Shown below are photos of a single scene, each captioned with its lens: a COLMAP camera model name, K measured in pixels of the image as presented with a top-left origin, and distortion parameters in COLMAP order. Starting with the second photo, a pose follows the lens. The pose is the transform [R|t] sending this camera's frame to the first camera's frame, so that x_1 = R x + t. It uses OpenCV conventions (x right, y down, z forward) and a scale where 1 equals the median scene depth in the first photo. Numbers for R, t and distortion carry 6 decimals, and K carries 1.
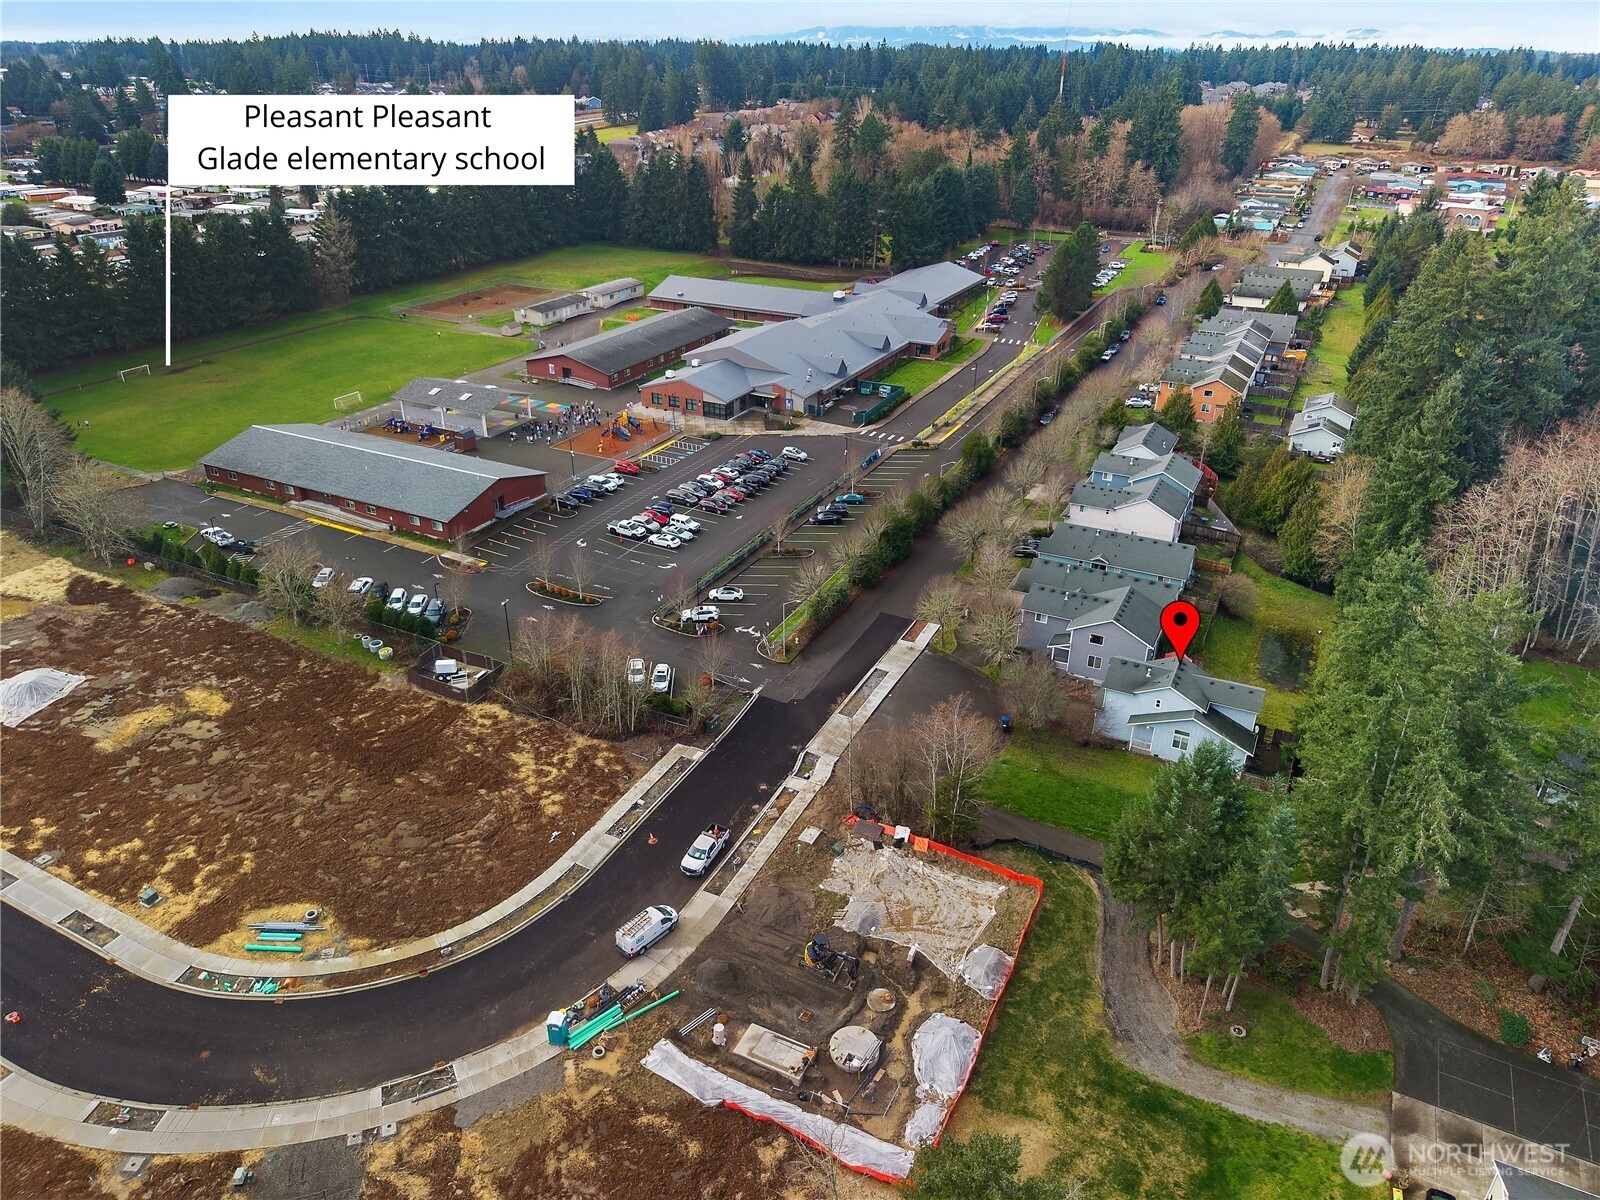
lens RADIAL K [[1064.7, 0, 791.5], [0, 1064.7, 599.9], [0, 0, 1]] dist [0.025778, -0.029633]
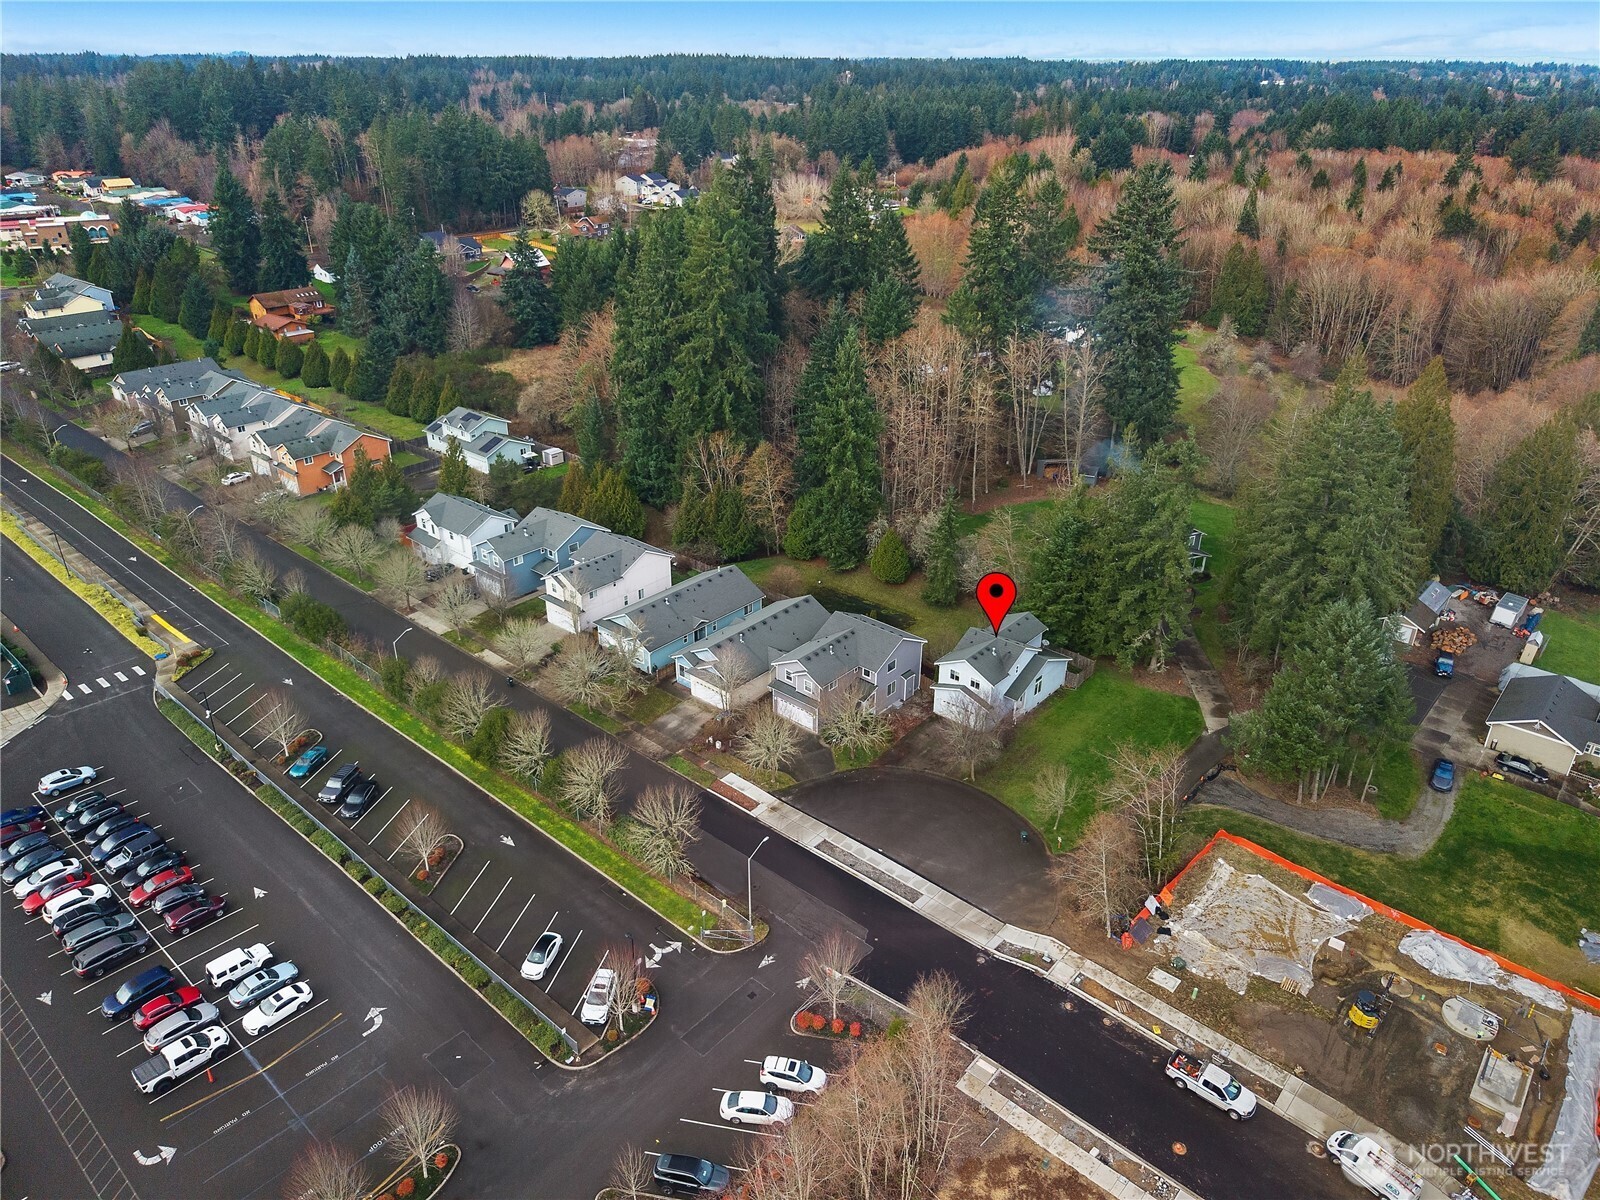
lens RADIAL K [[1064.7, 0, 791.5], [0, 1064.7, 599.9], [0, 0, 1]] dist [0.025778, -0.029633]
pose [[0.244253, -0.440172, 0.864054, -0.391762], [0.439959, 0.844358, 0.305770, -0.252582], [-0.864162, 0.305463, 0.399895, 0.495273]]
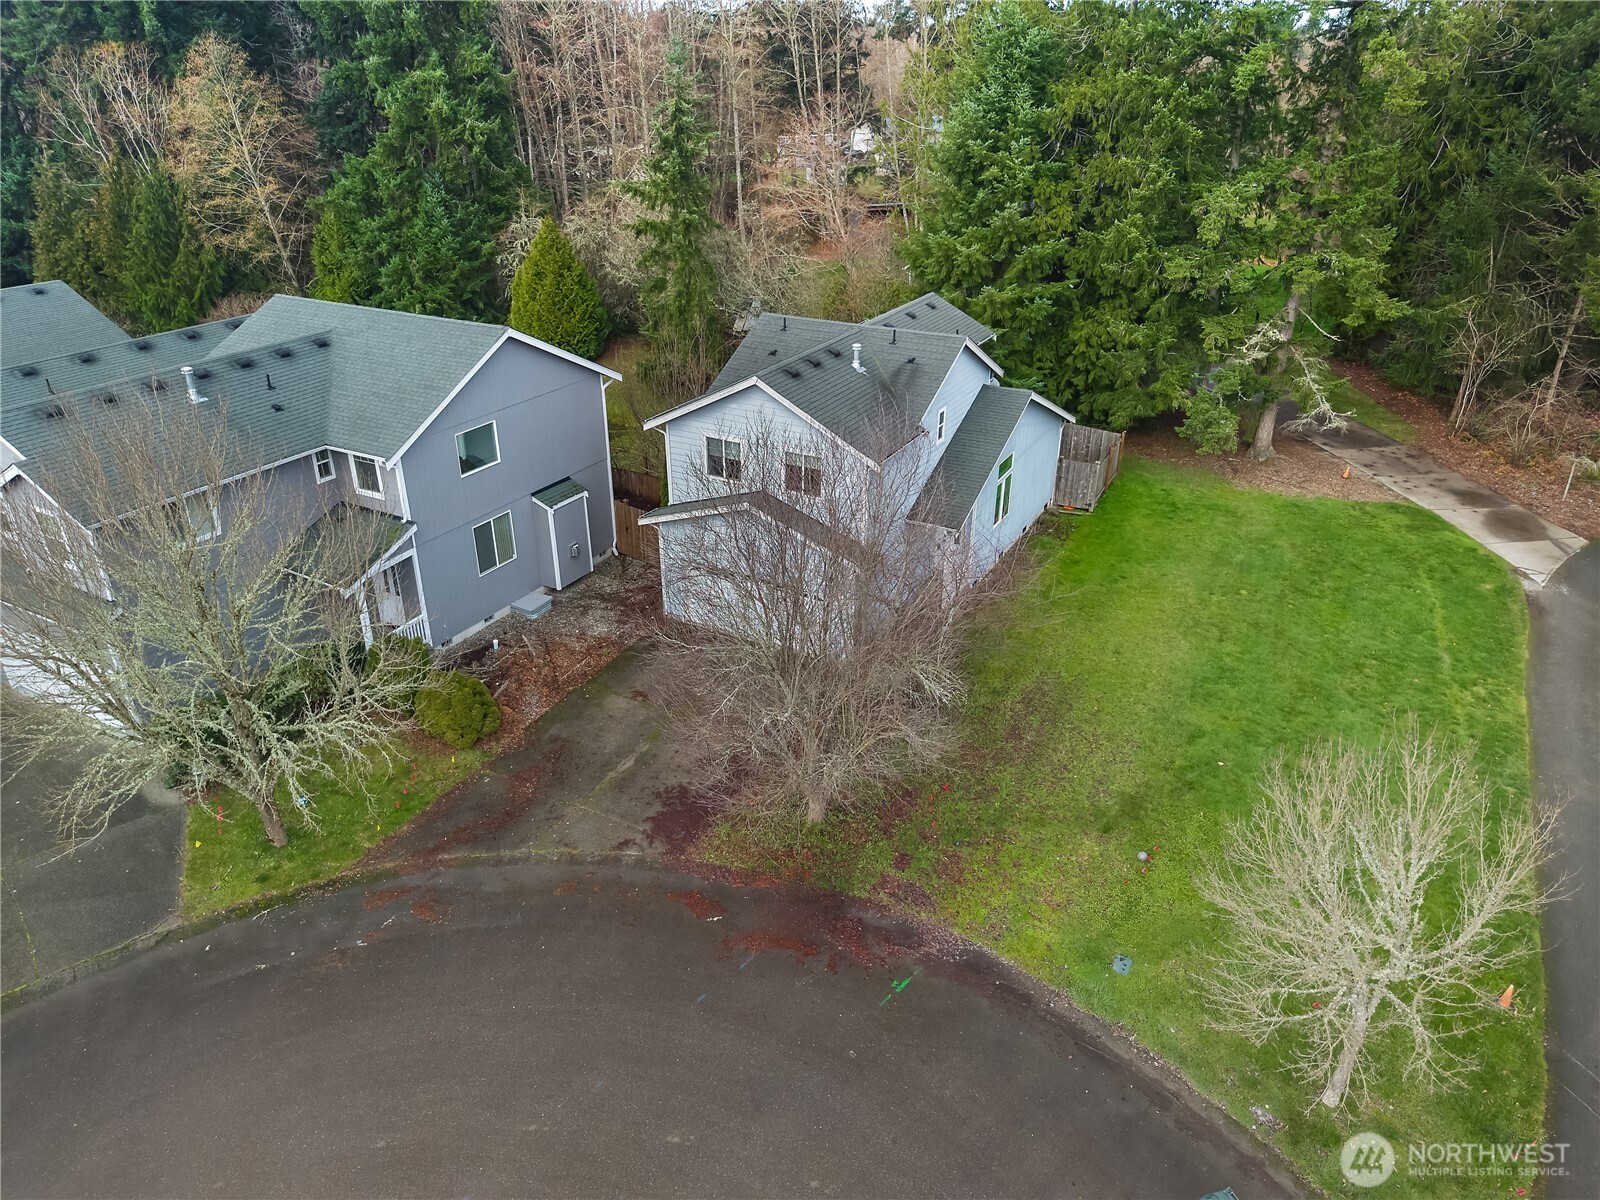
lens RADIAL K [[1051.5, 0, 793.1], [0, 1051.5, 604.4], [0, 0, 1]] dist [0.044996, -0.028659]
pose [[0.024703, -0.462073, 0.886498, 0.039247], [0.452576, 0.795861, 0.402218, -0.000301], [-0.891384, 0.391271, 0.228783, 0.653075]]
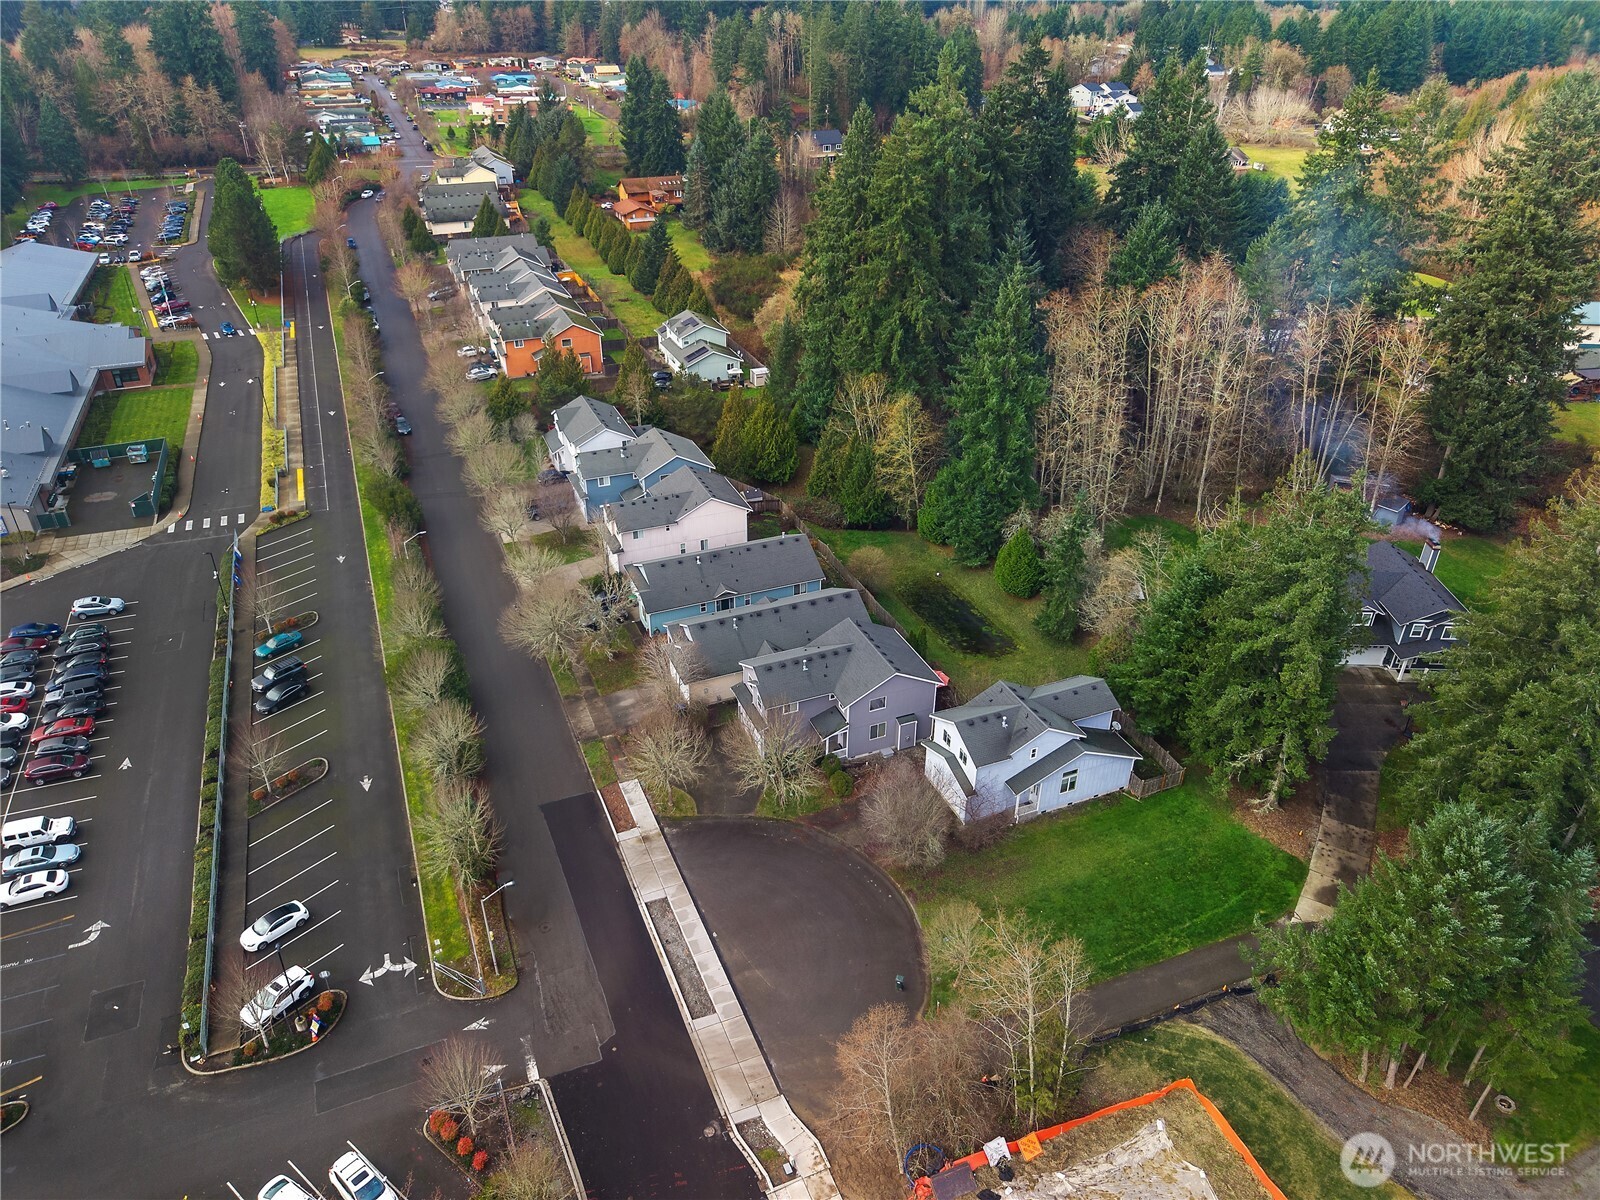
lens RADIAL K [[1071.5, 0, 797.2], [0, 1071.5, 598.7], [0, 0, 1]] dist [0.005517, -0.000738]
pose [[0.643786, -0.391017, 0.657758, -0.156321], [0.345929, 0.915451, 0.205627, -0.149236], [-0.682549, 0.095158, 0.724619, 0.358103]]
